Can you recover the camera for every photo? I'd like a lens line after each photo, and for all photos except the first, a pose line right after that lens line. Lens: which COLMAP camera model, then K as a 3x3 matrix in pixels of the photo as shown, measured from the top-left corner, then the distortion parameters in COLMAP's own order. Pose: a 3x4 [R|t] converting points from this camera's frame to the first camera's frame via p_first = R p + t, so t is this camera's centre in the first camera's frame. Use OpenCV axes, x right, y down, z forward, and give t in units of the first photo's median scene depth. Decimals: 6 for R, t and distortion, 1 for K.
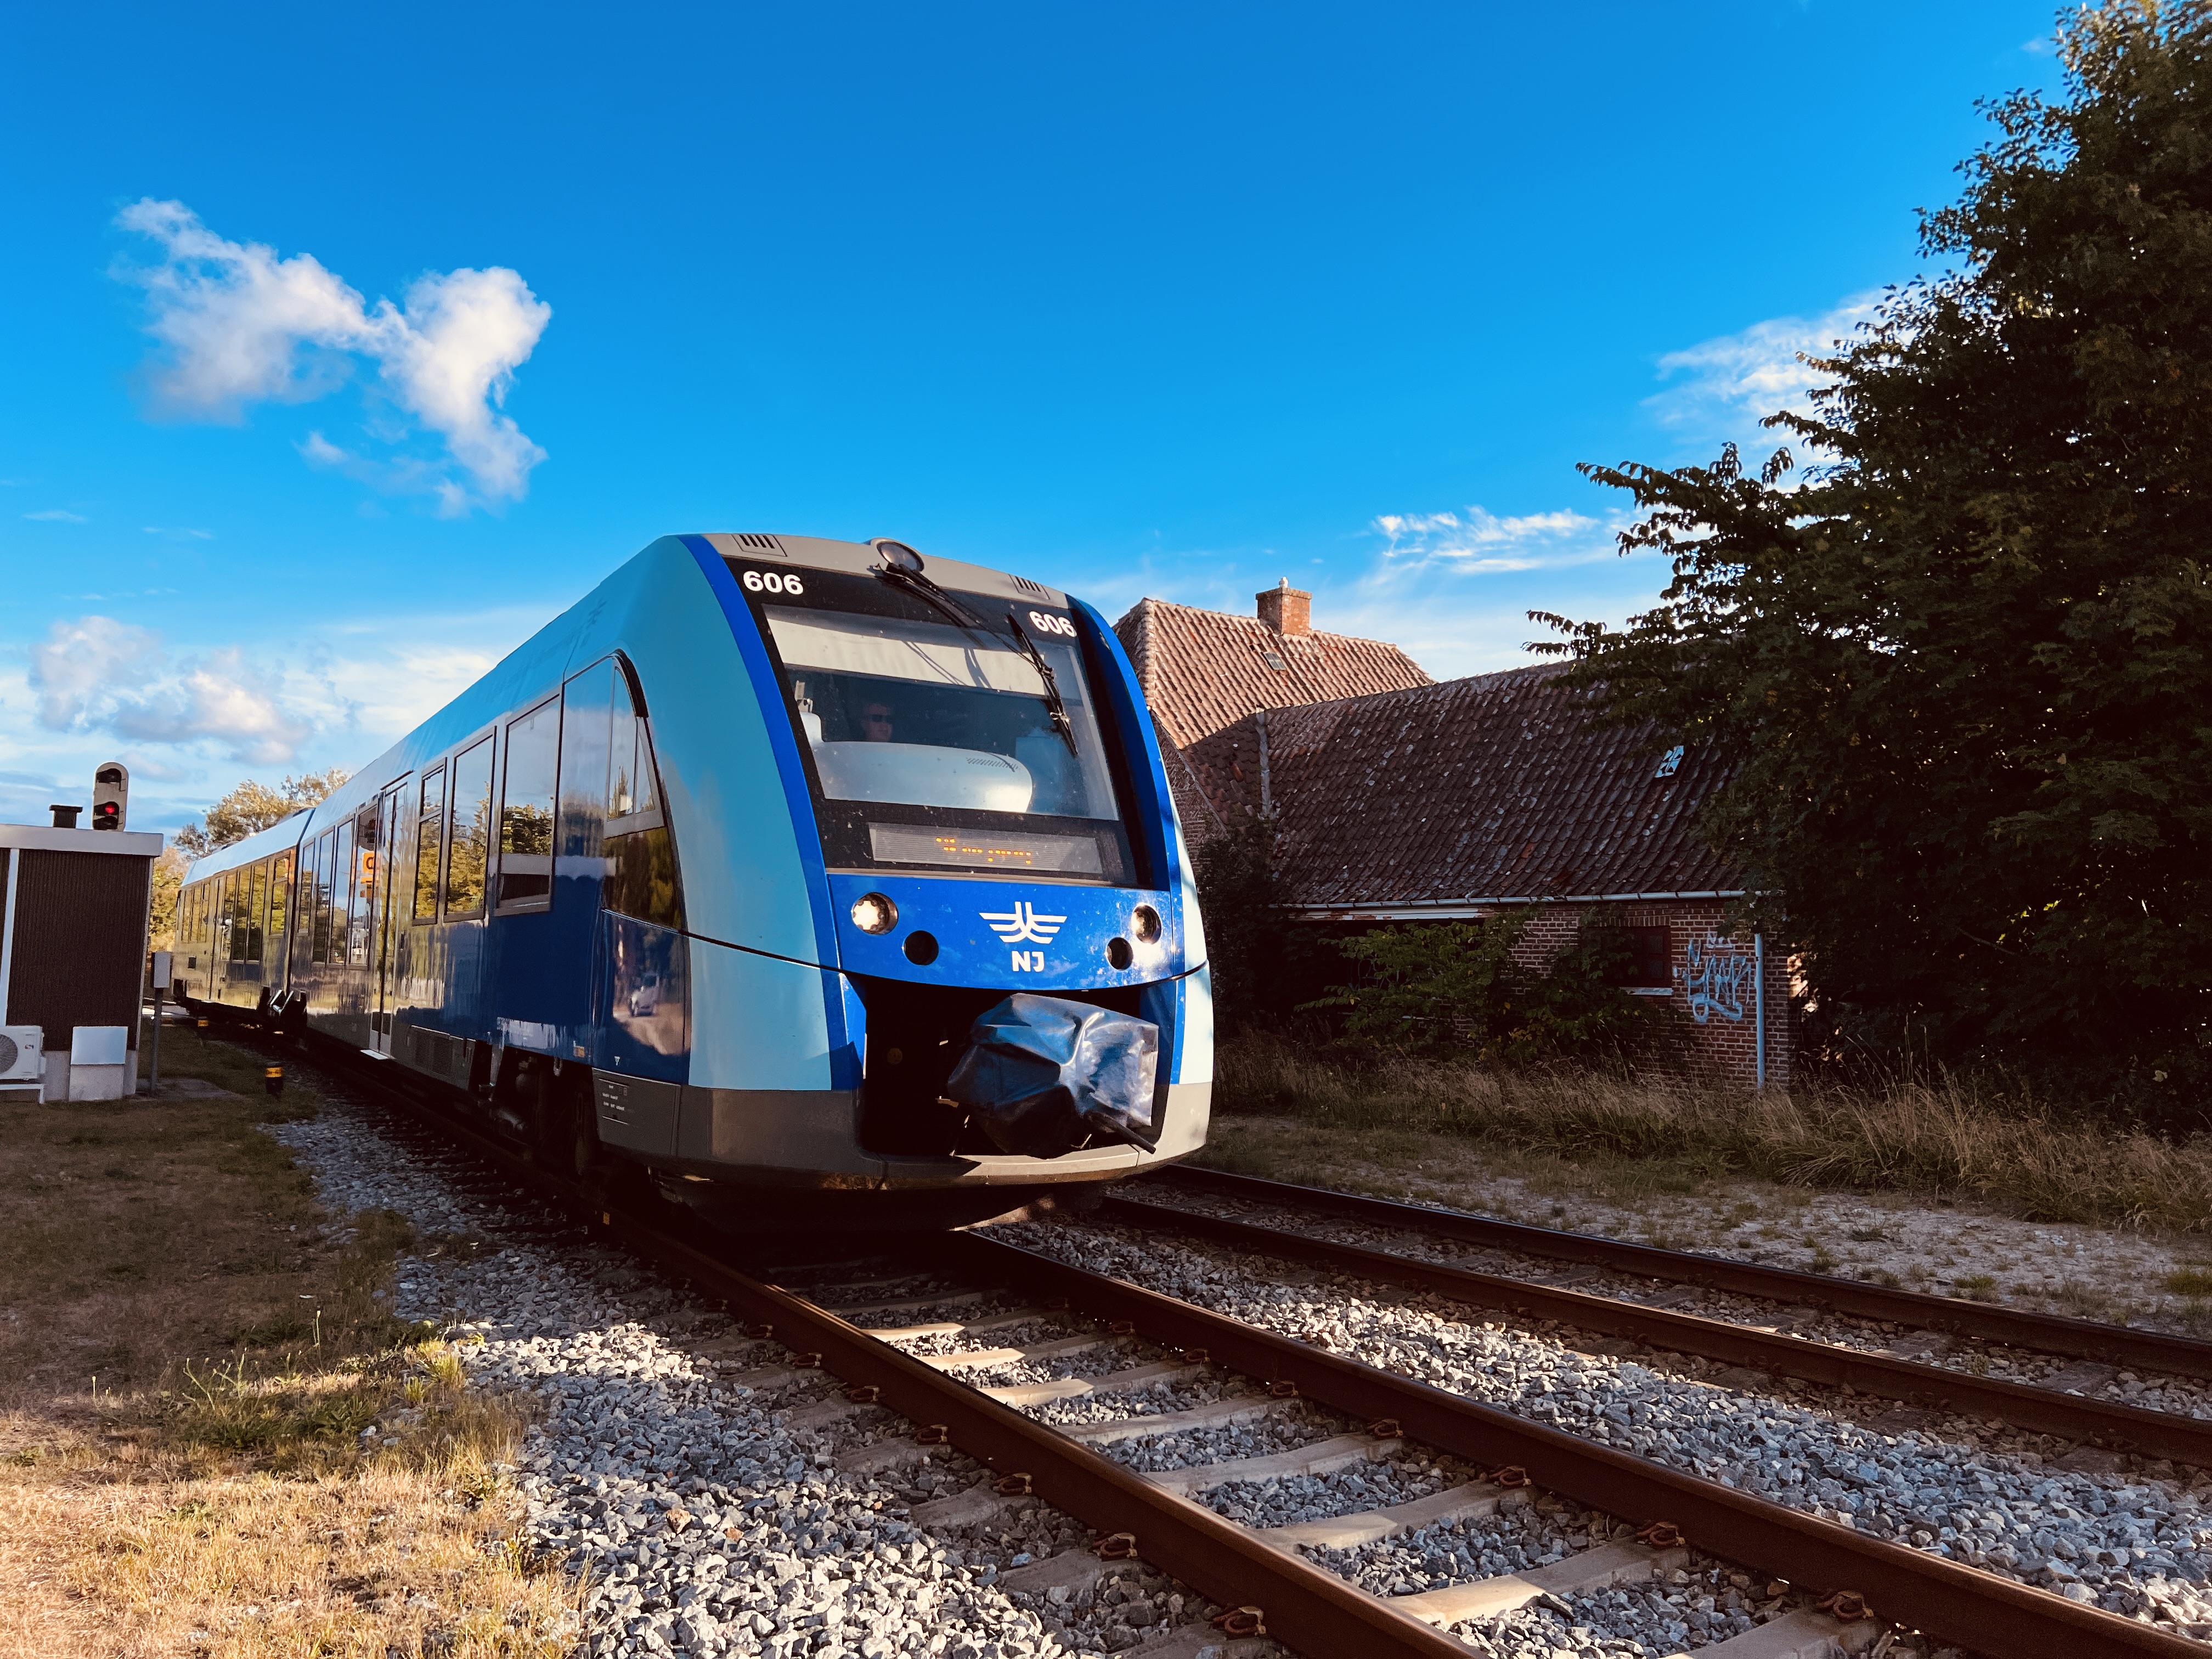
lens RADIAL K [[1653.4, 0, 1146.0], [0, 1653.4, 806.0], [0, 0, 1]] dist [0.049084, -0.070194]
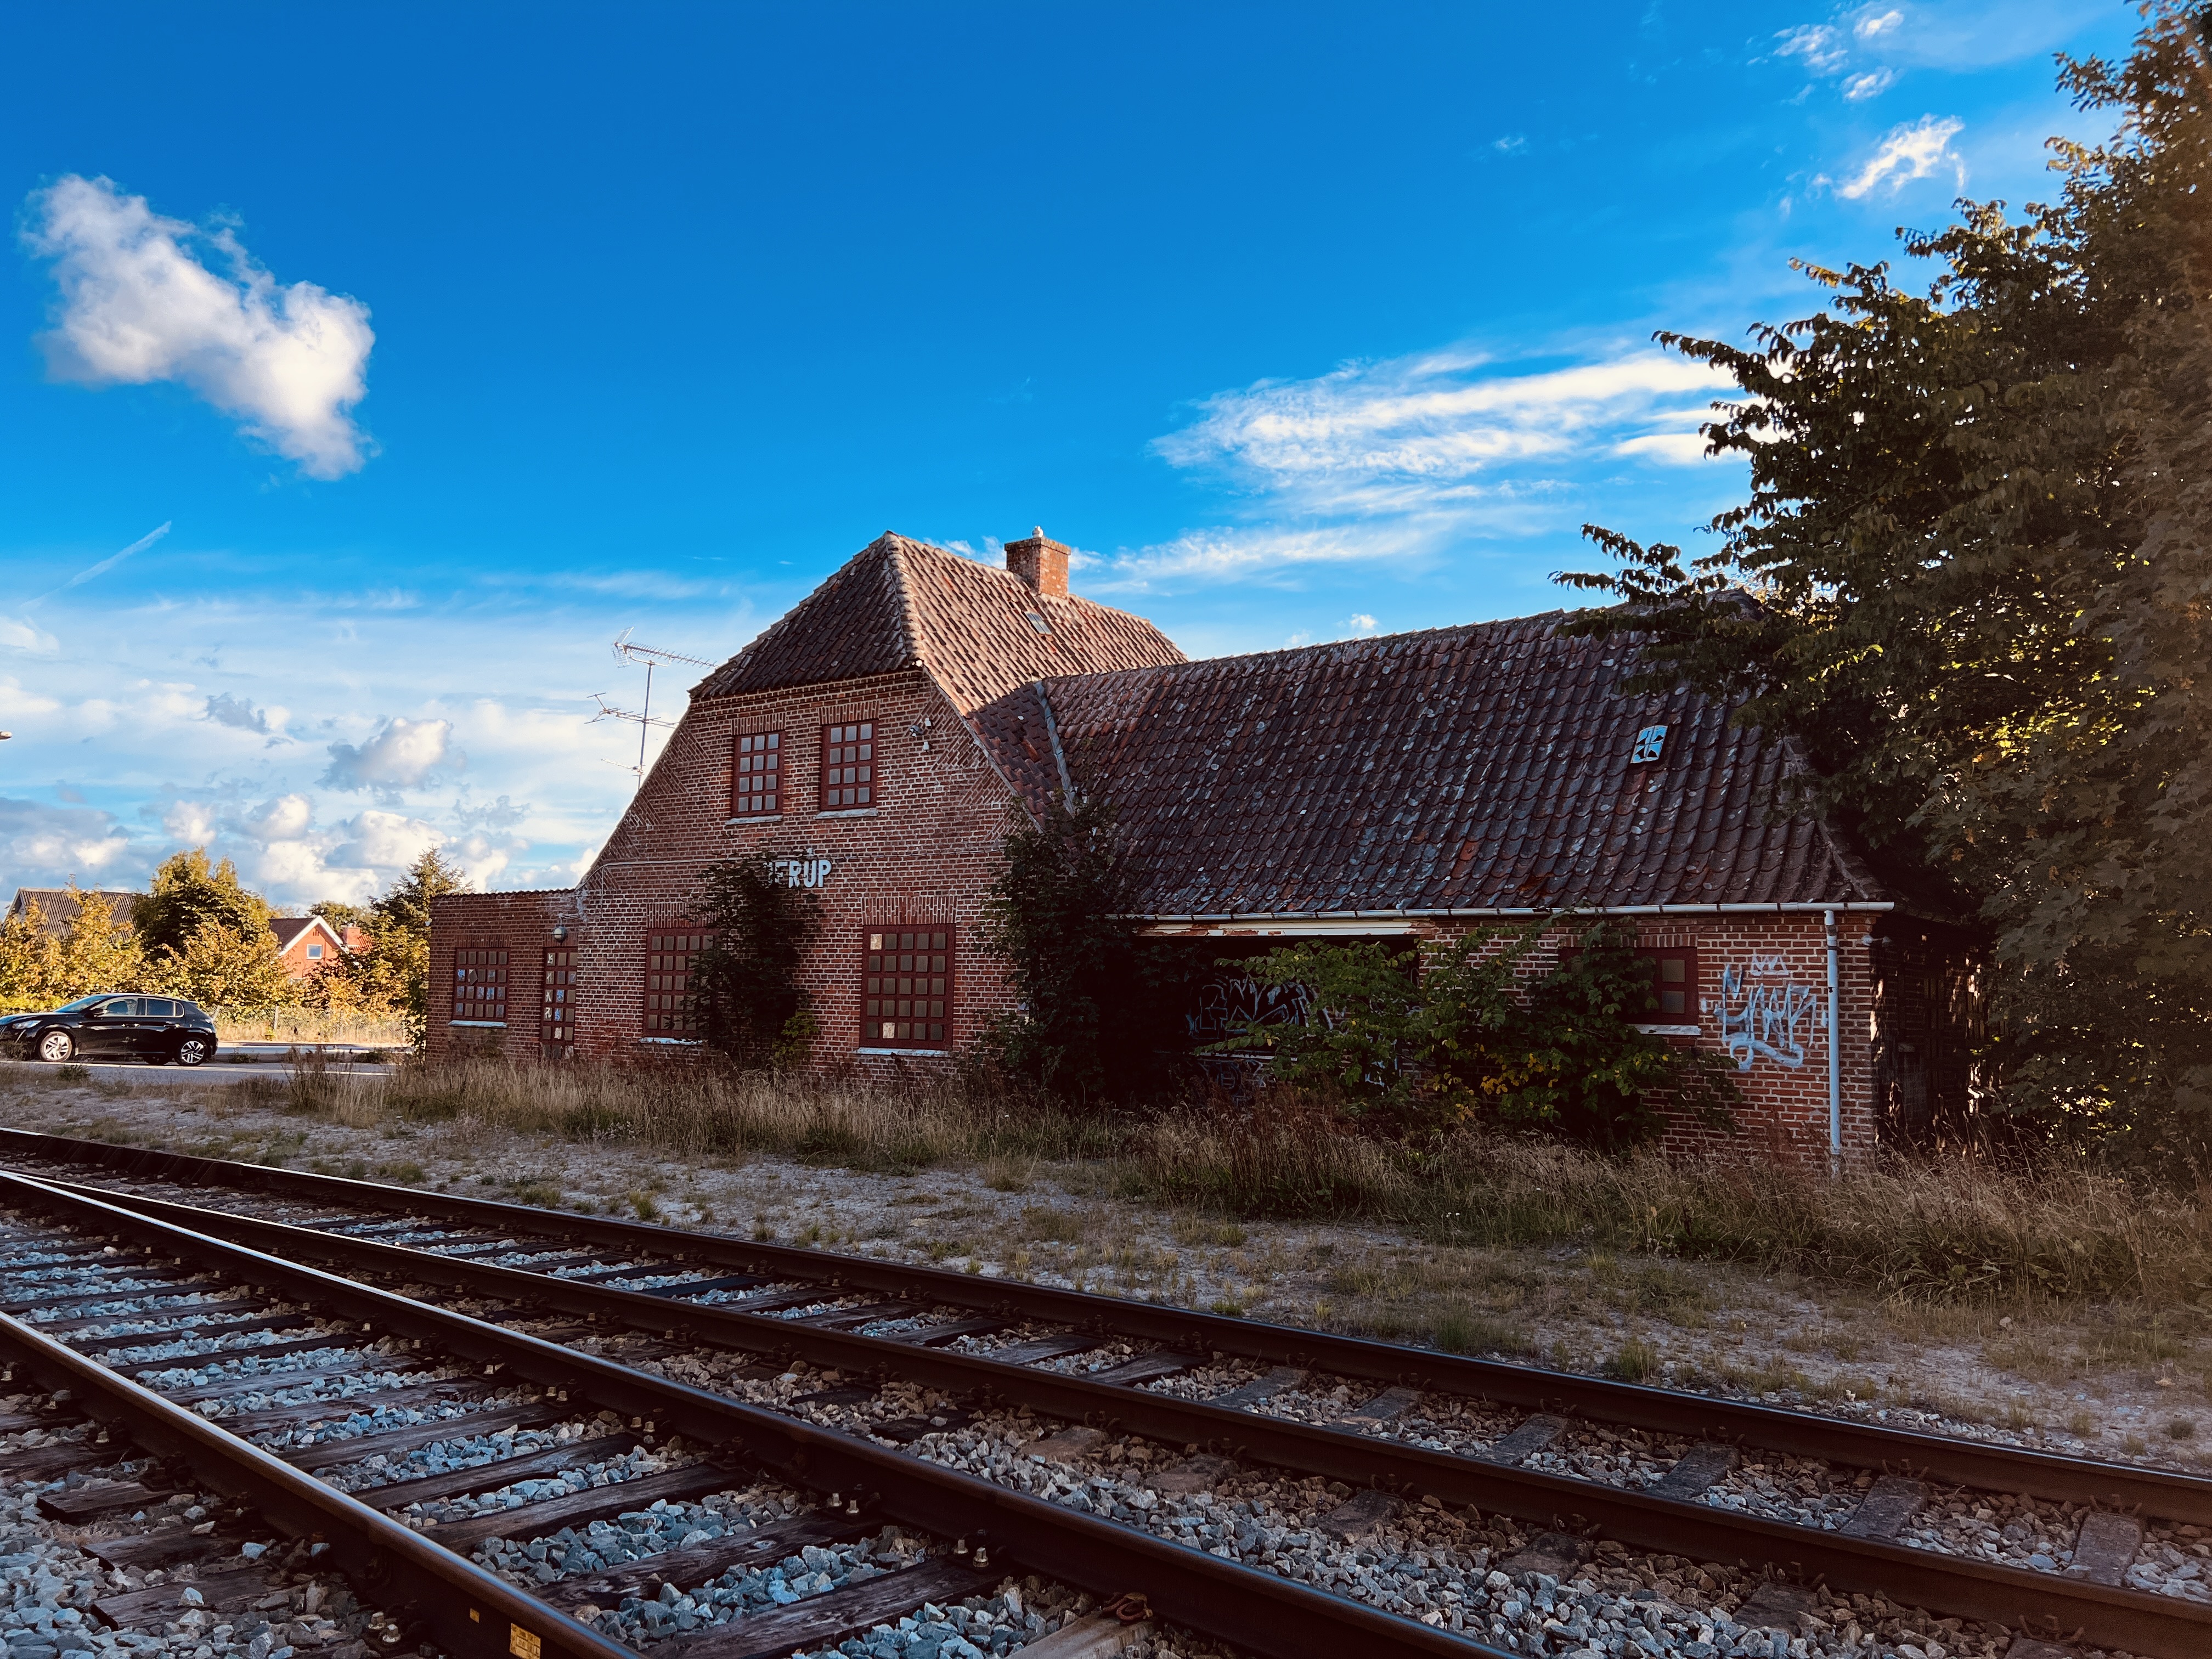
lens RADIAL K [[1653.5, 0, 1129.2], [0, 1653.5, 834.7], [0, 0, 1]] dist [0.155748, -0.393641]
pose [[0.963828, 0.027504, 0.265101, -0.293137], [-0.028749, 0.999586, 0.000817, 0.049035], [-0.264969, -0.008409, 0.964220, 0.574116]]
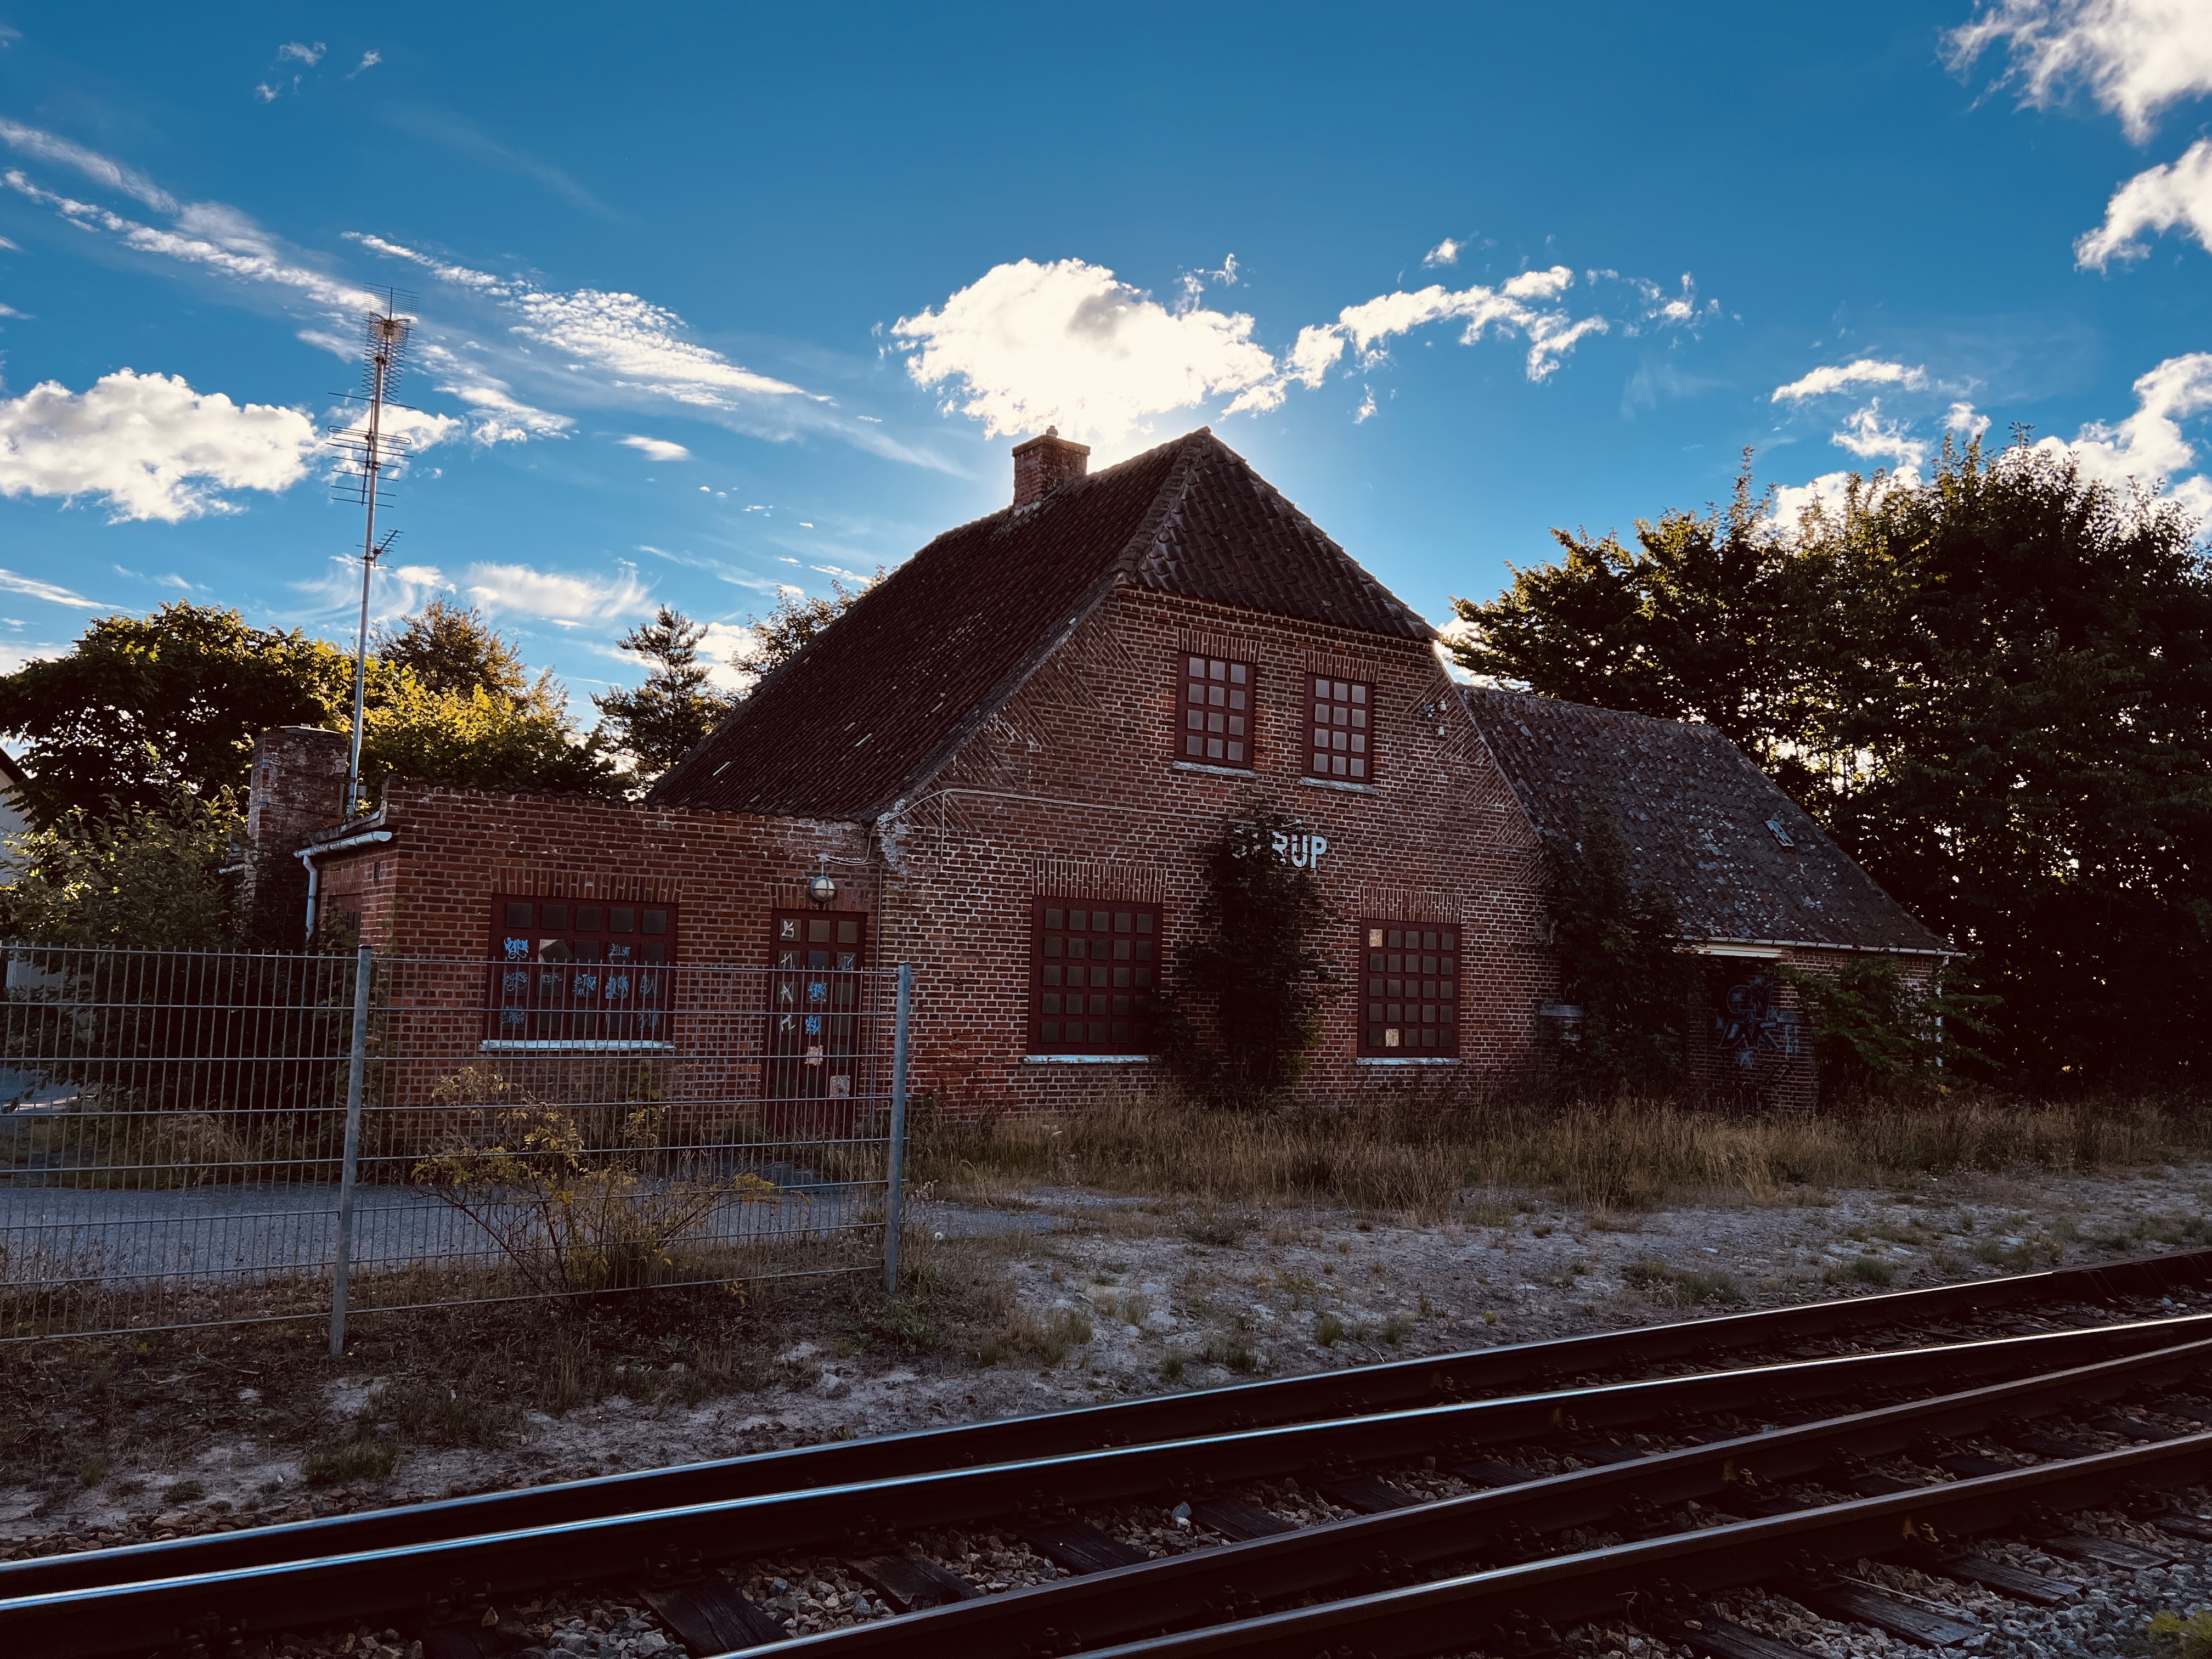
lens RADIAL K [[1653.5, 0, 1129.2], [0, 1653.5, 834.7], [0, 0, 1]] dist [0.155748, -0.393641]
pose [[0.048014, 0.067006, 0.996597, -1.917723], [-0.131440, 0.989495, -0.060196, 0.229477], [-0.990161, -0.128103, 0.056317, 2.867312]]
